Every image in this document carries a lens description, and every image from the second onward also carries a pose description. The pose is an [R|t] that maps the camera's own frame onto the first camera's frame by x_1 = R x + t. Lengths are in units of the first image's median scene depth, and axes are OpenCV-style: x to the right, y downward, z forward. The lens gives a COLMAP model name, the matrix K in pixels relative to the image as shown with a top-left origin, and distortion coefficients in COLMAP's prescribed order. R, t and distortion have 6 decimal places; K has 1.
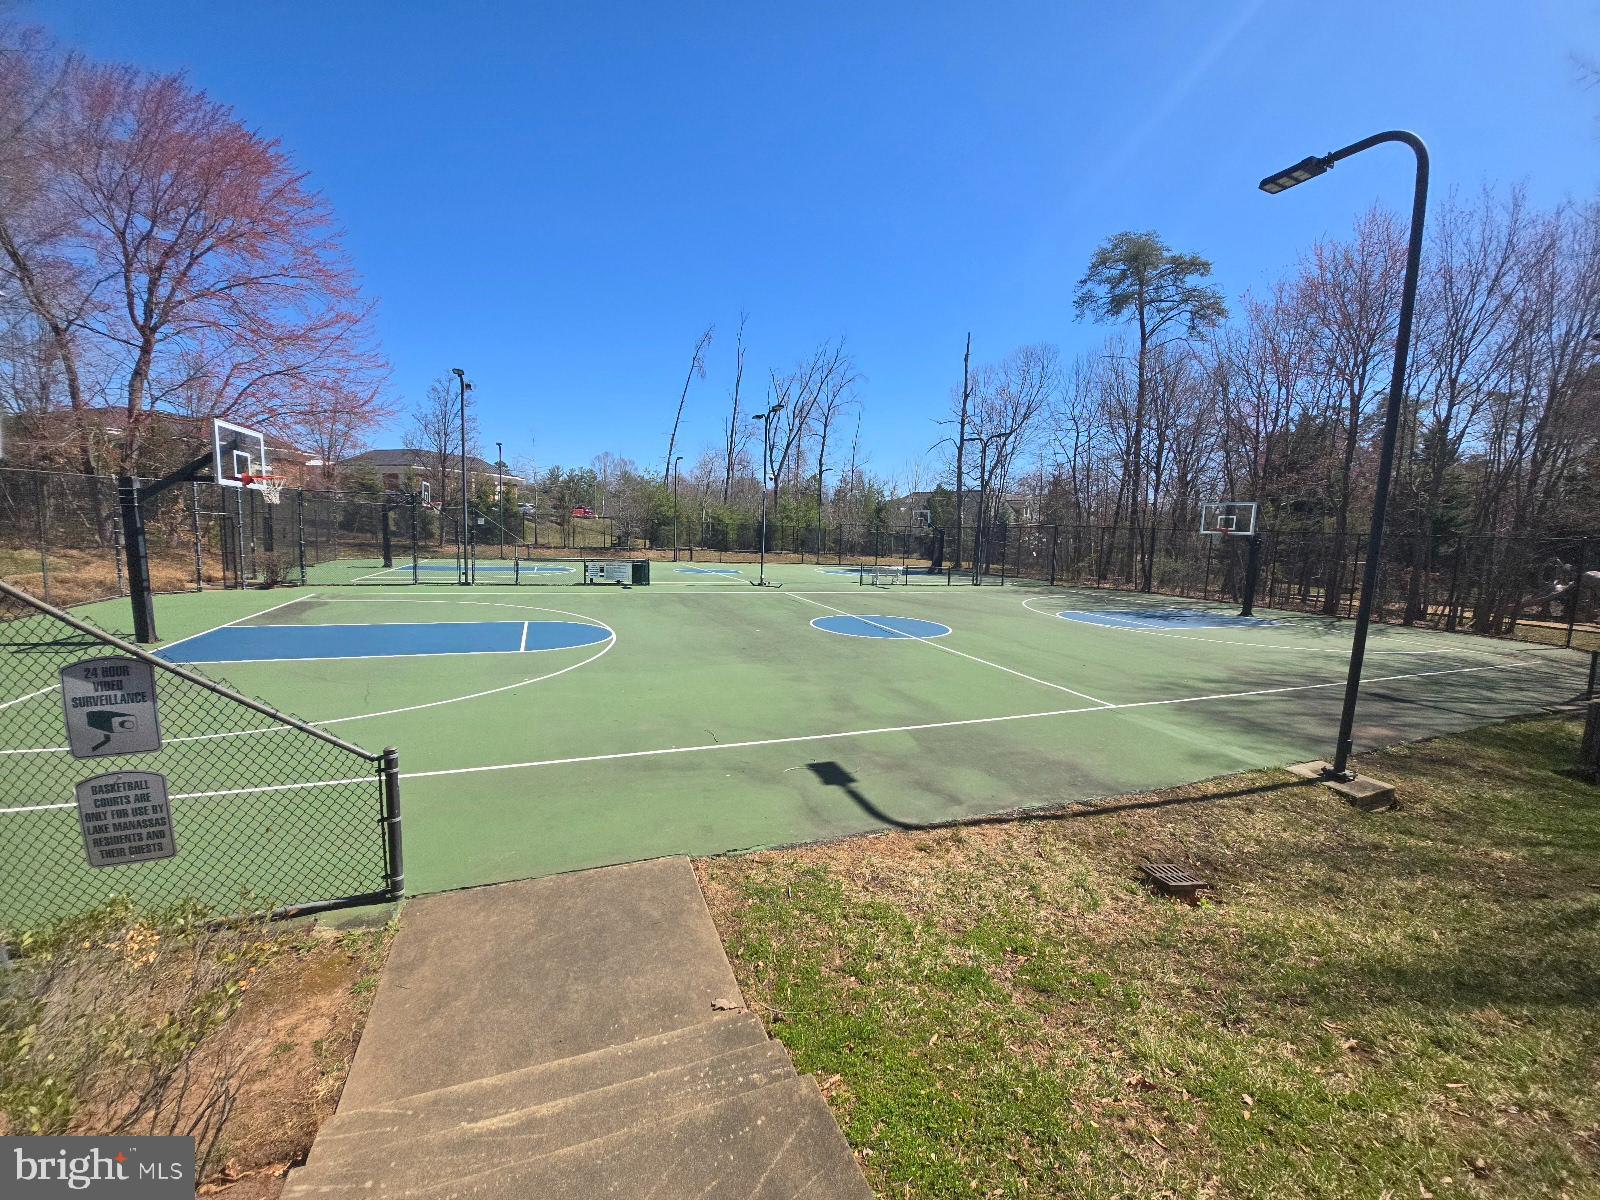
lens RADIAL K [[622.3, 0, 800.0], [0, 622.3, 600.0], [0, 0, 1]] dist [0.000262, -0.009726]
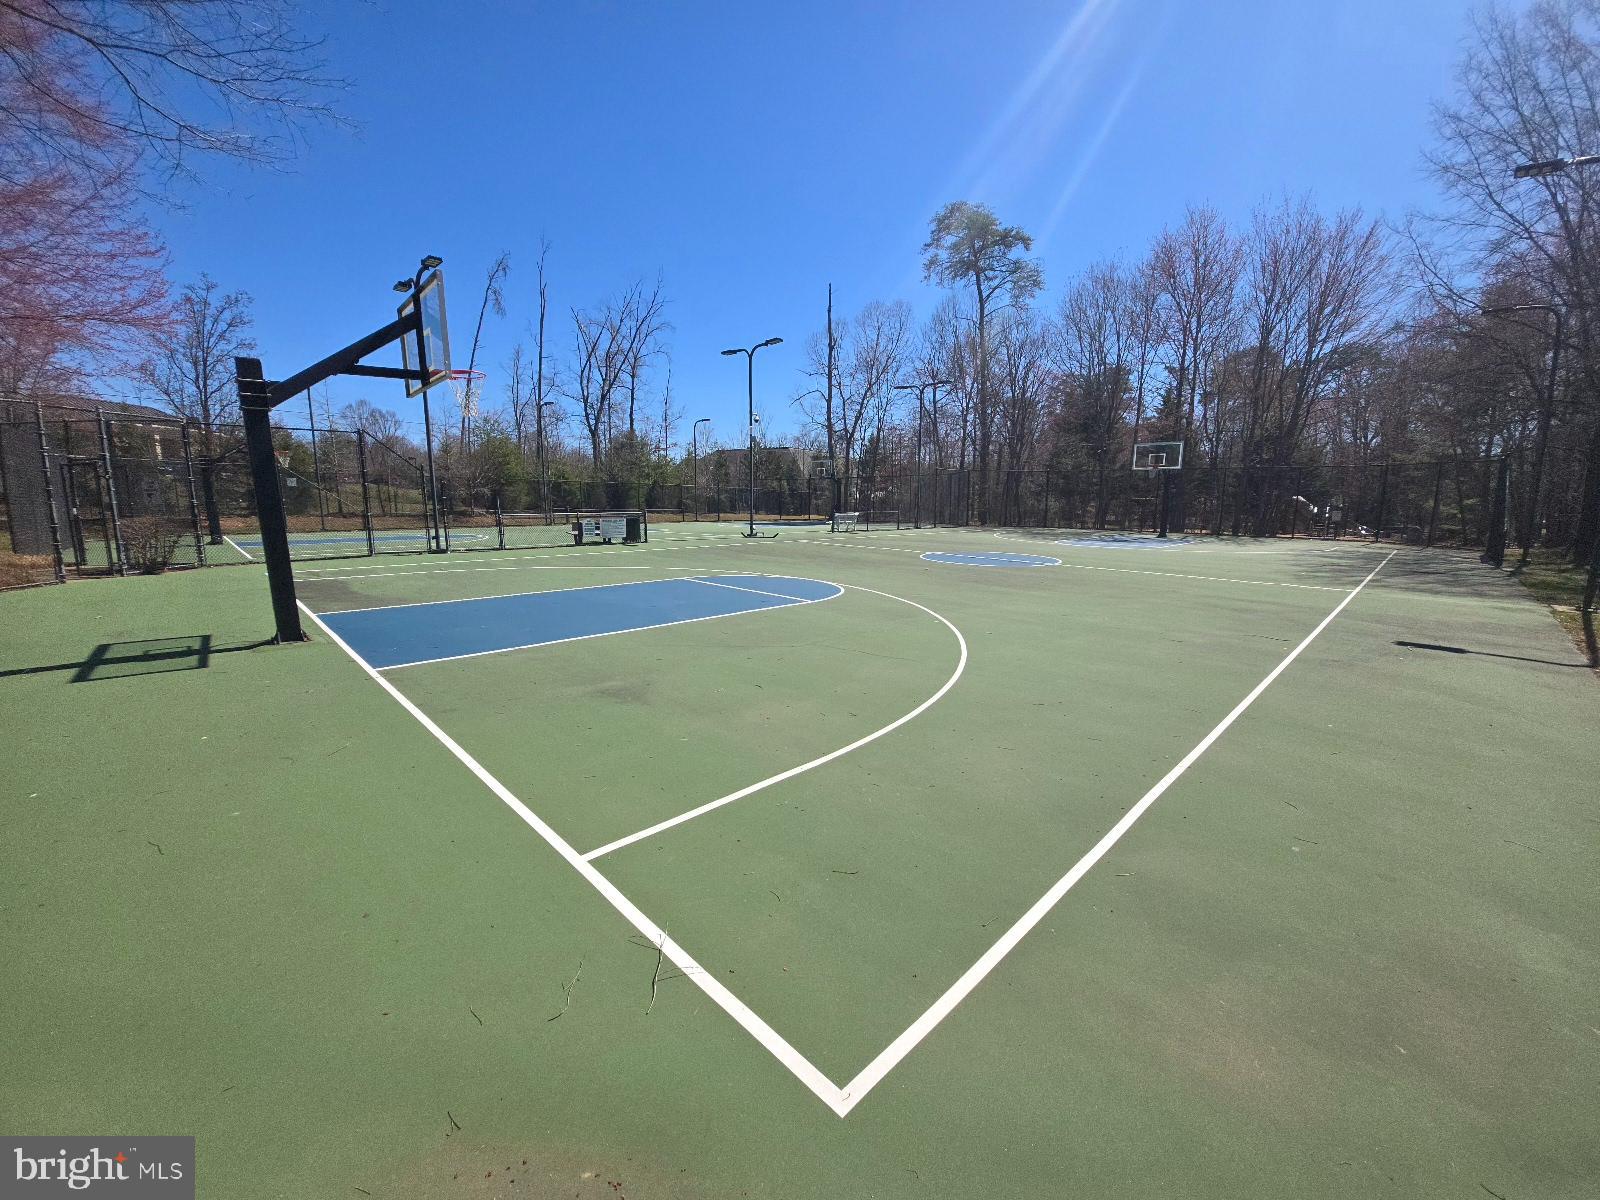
lens RADIAL K [[622.3, 0, 800.0], [0, 622.3, 600.0], [0, 0, 1]] dist [0.000262, -0.009726]
pose [[0.928987, -0.092047, 0.358483, -0.198287], [0.070745, 0.994884, 0.072124, 0.004901], [-0.363287, -0.041642, 0.930746, 0.060905]]
